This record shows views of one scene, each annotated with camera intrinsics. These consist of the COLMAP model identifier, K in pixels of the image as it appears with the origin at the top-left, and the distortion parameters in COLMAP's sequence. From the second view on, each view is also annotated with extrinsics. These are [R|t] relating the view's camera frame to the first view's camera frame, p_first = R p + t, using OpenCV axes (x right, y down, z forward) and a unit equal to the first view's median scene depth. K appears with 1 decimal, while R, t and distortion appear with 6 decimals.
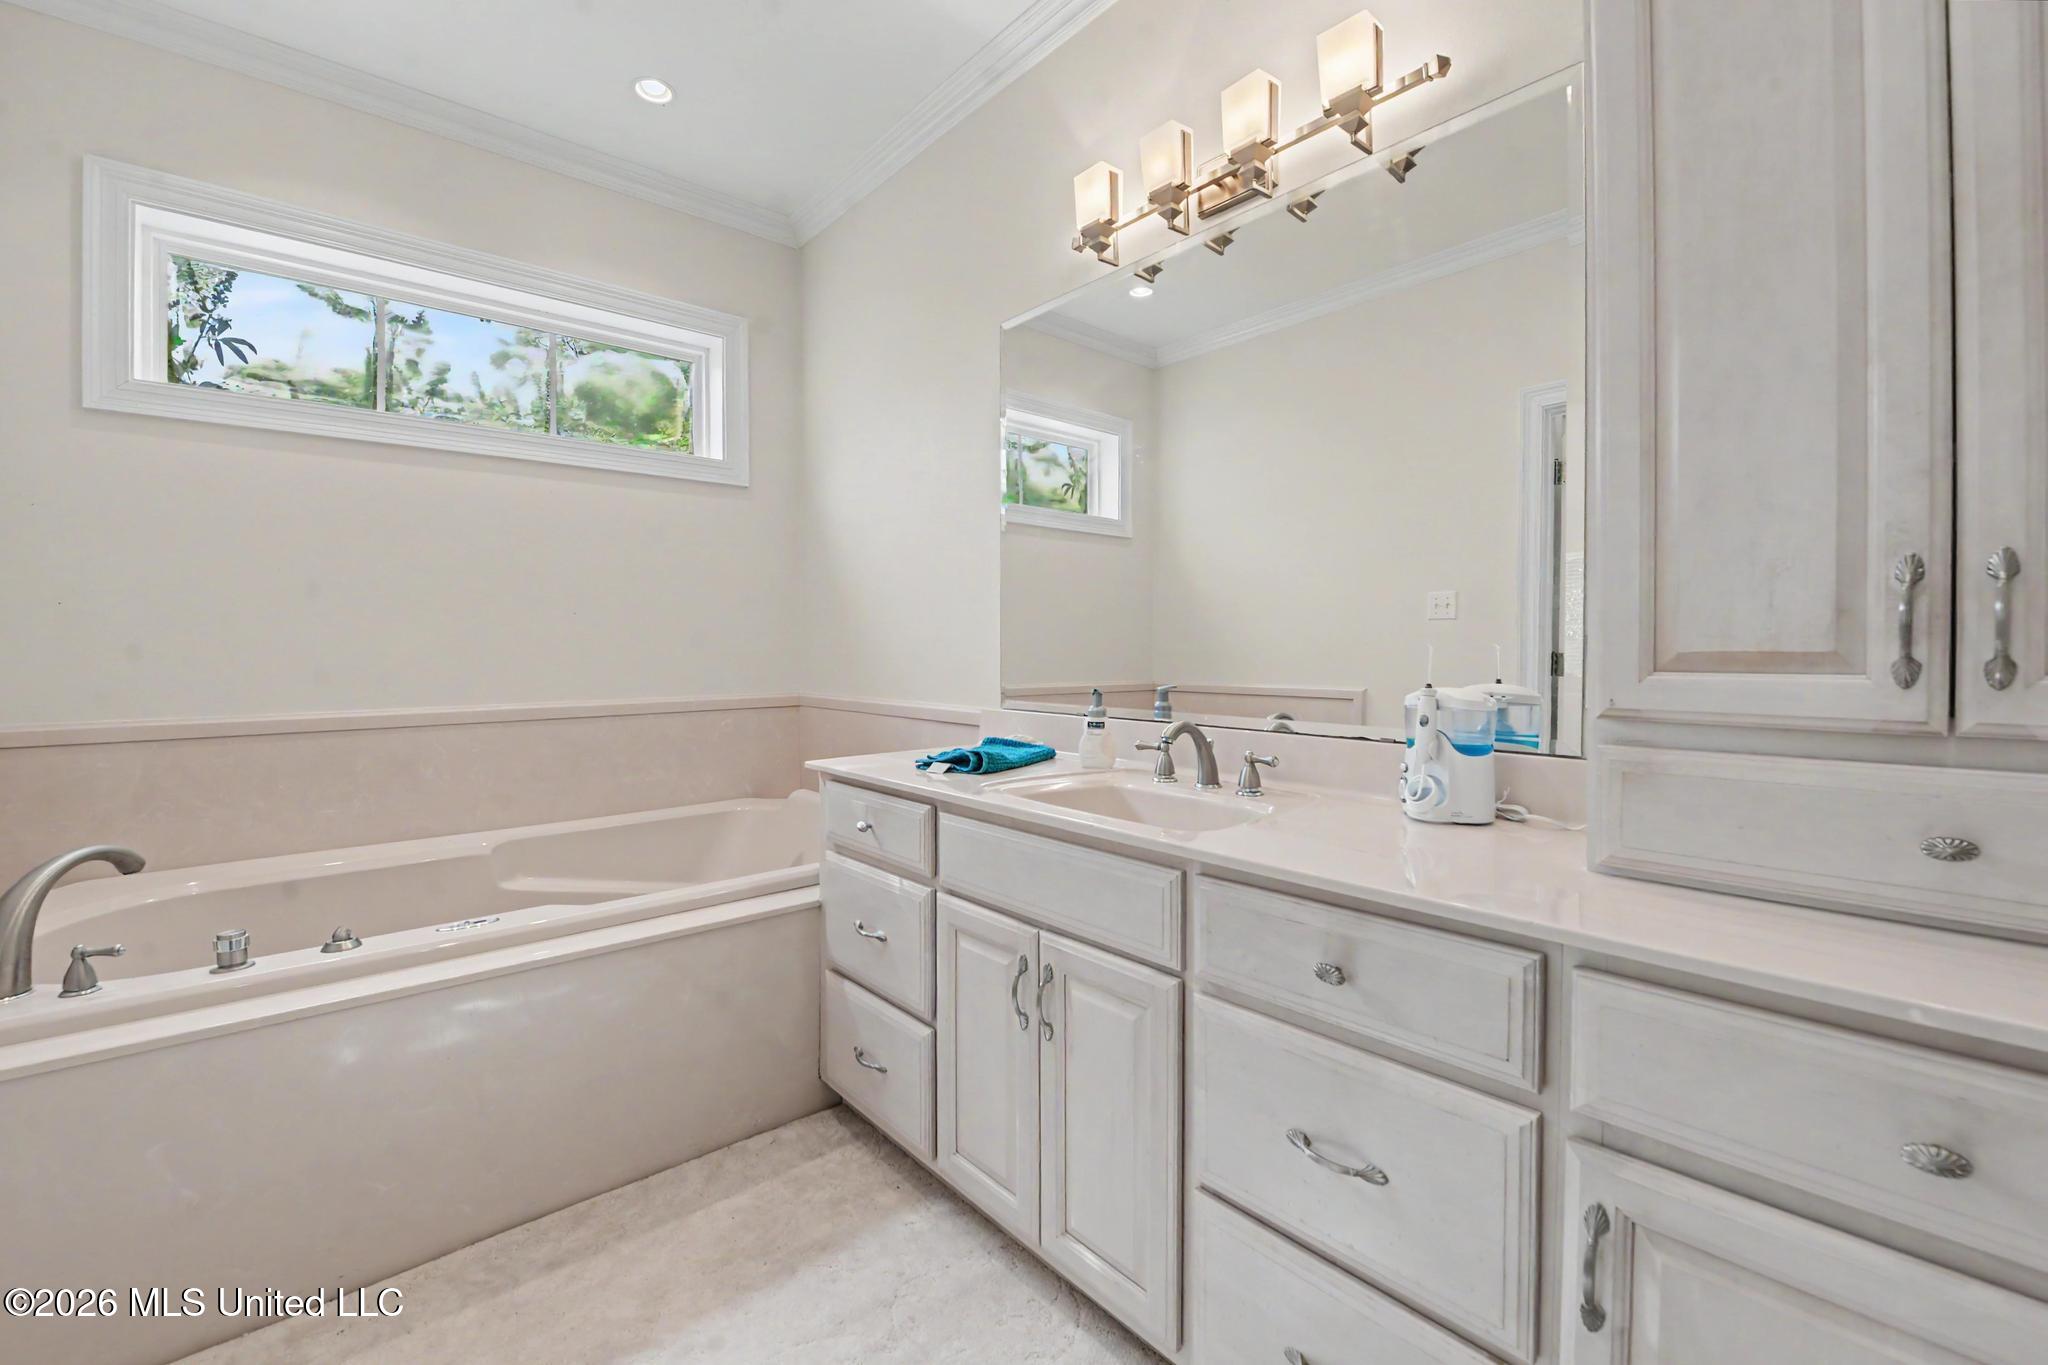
lens RADIAL K [[840.8, 0, 1041.7], [0, 840.8, 653.7], [0, 0, 1]] dist [-0.003779, -0.000448]
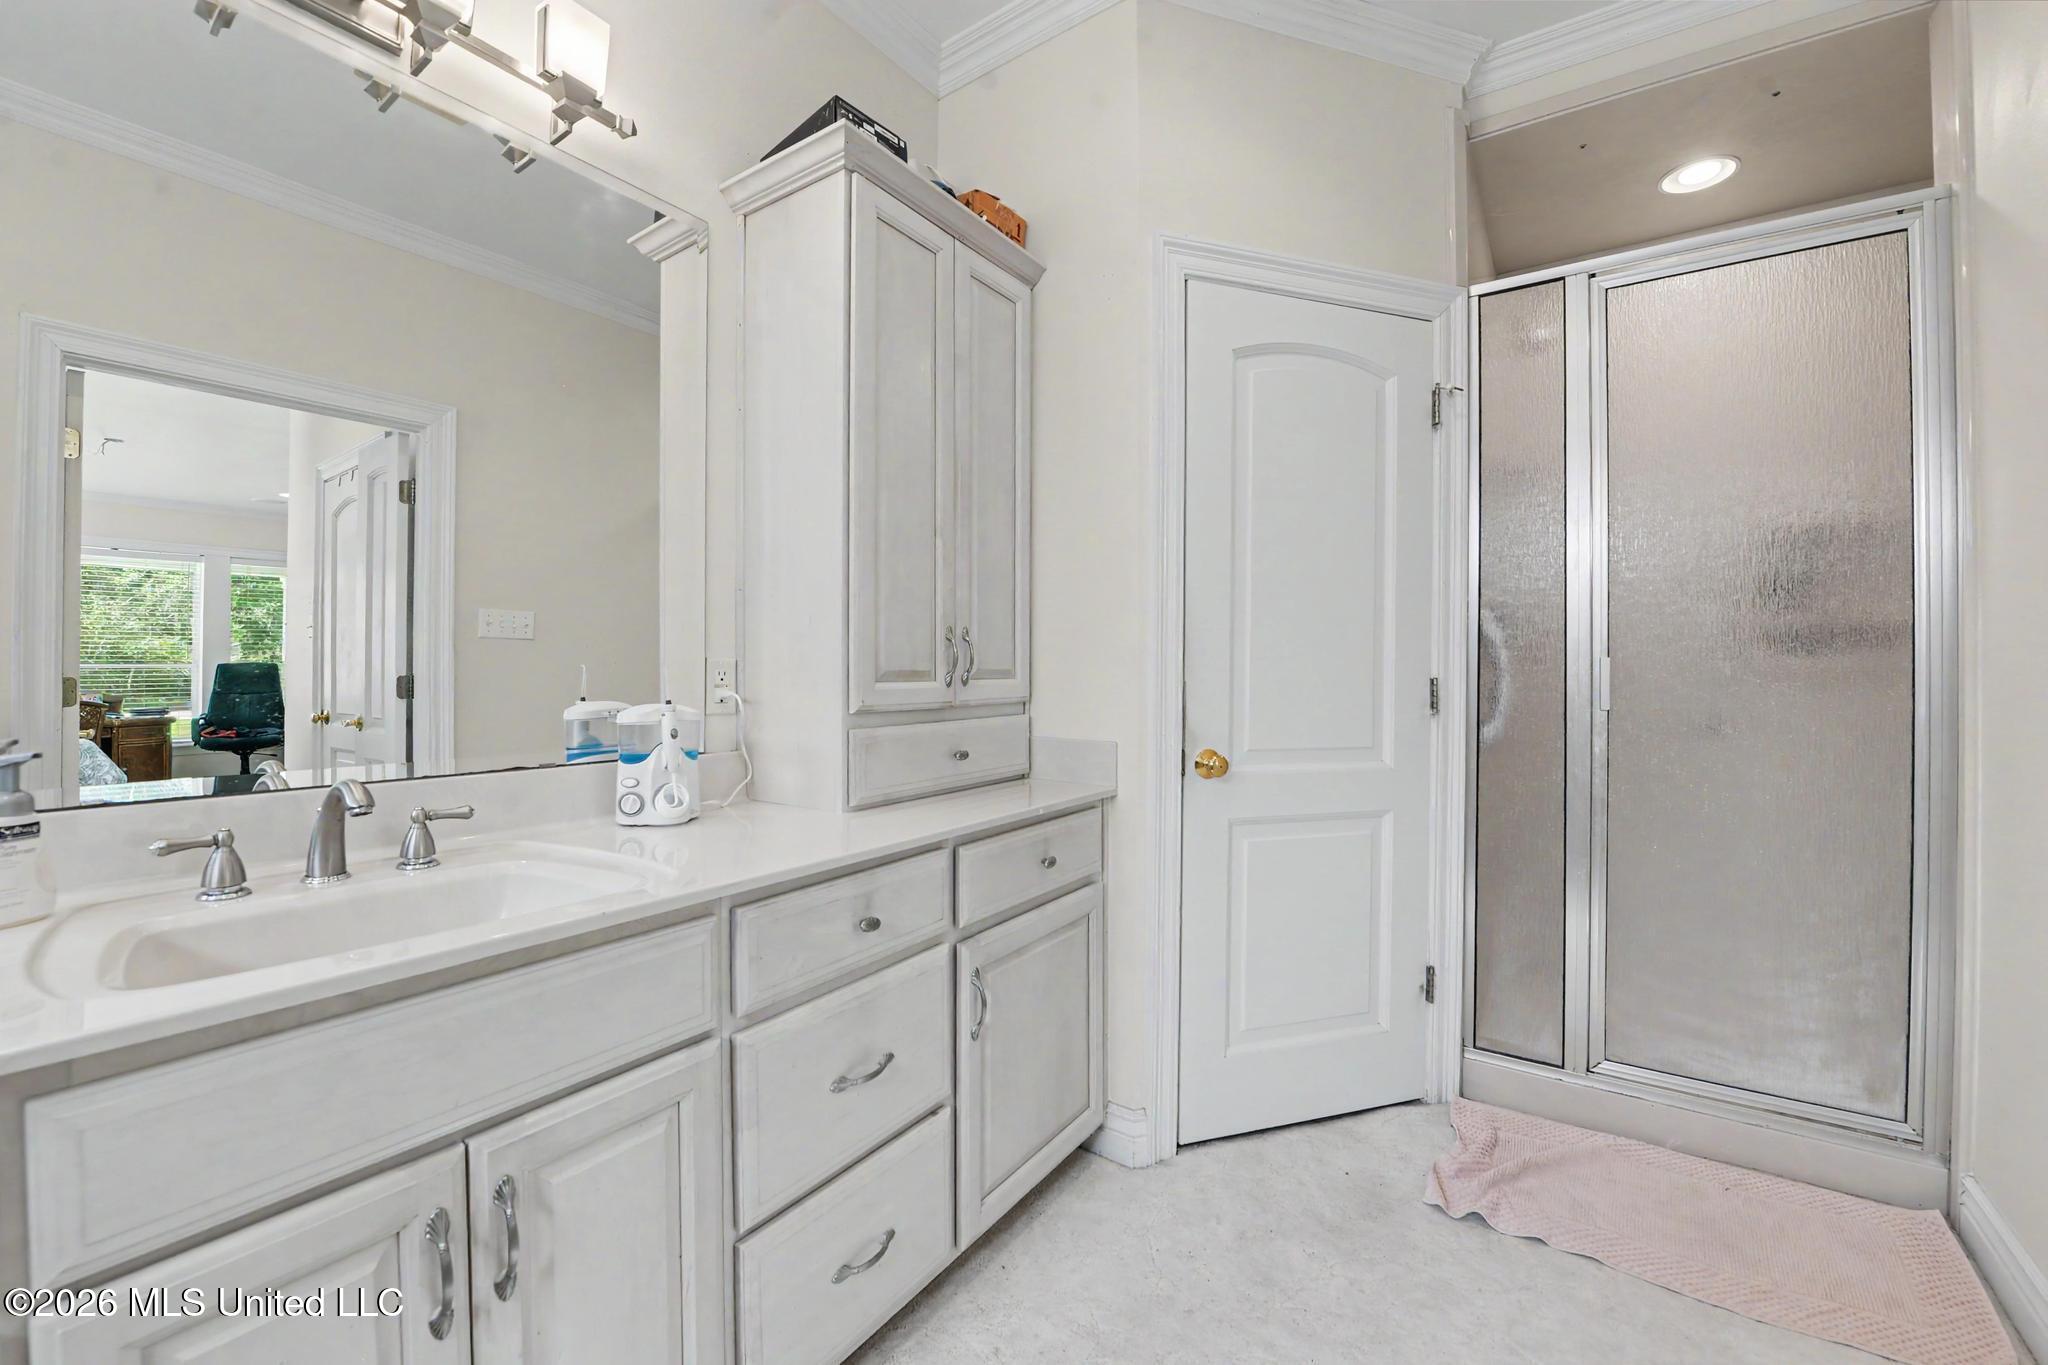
lens RADIAL K [[840.8, 0, 1025.7], [0, 840.8, 668.8], [0, 0, 1]] dist [-0.003779, -0.000448]
pose [[-0.246796, 0.002612, 0.969064, -0.962327], [-0.000331, 0.999996, -0.002780, -0.001677], [-0.969068, -0.001007, -0.246794, 1.106066]]
